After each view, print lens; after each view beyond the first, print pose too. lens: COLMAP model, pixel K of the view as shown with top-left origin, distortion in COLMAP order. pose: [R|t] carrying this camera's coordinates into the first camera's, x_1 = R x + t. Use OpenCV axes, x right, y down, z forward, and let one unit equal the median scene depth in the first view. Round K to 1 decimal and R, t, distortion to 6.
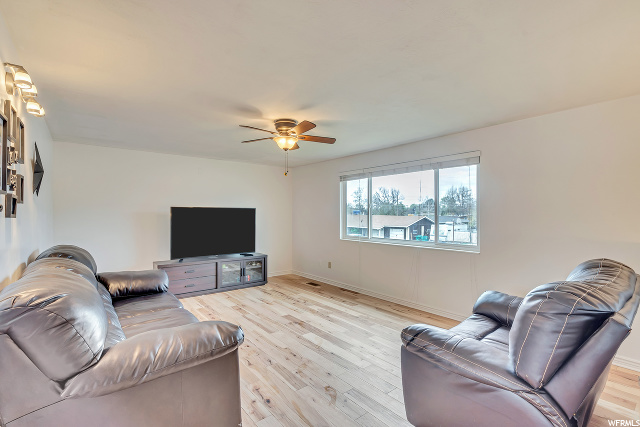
lens RADIAL K [[301.5, 0, 320.0], [0, 301.5, 213.5], [0, 0, 1]] dist [-0.002441, -0.000008]
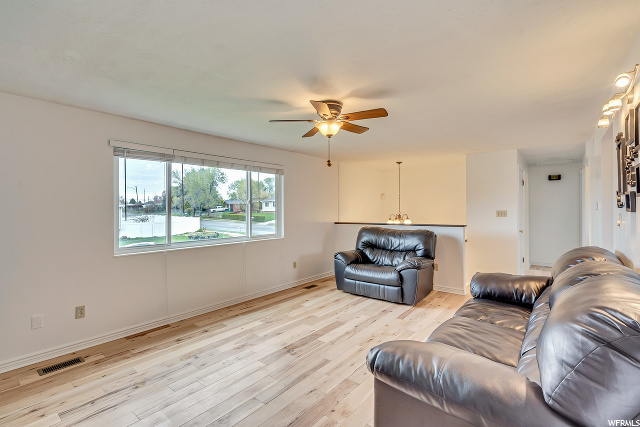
lens RADIAL K [[301.5, 0, 320.0], [0, 301.5, 213.5], [0, 0, 1]] dist [-0.002441, -0.000008]
pose [[-0.223807, -0.013770, 0.974536, -0.863344], [0.006437, 0.999857, 0.015606, -0.004578], [-0.974612, 0.009766, -0.223686, 1.111676]]
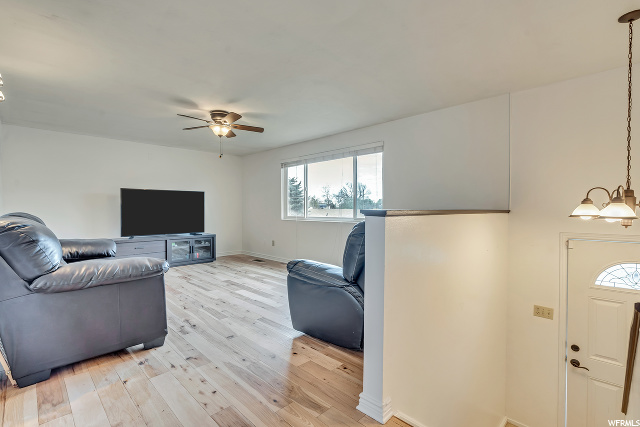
lens RADIAL K [[306.0, 0, 320.0], [0, 306.0, 213.5], [0, 0, 1]] dist [0.003048, 0.000546]
pose [[0.995151, -0.003379, 0.098301, 0.143705], [0.002023, 0.999902, 0.013883, 0.069583], [-0.098338, -0.013617, 0.995060, -0.220527]]
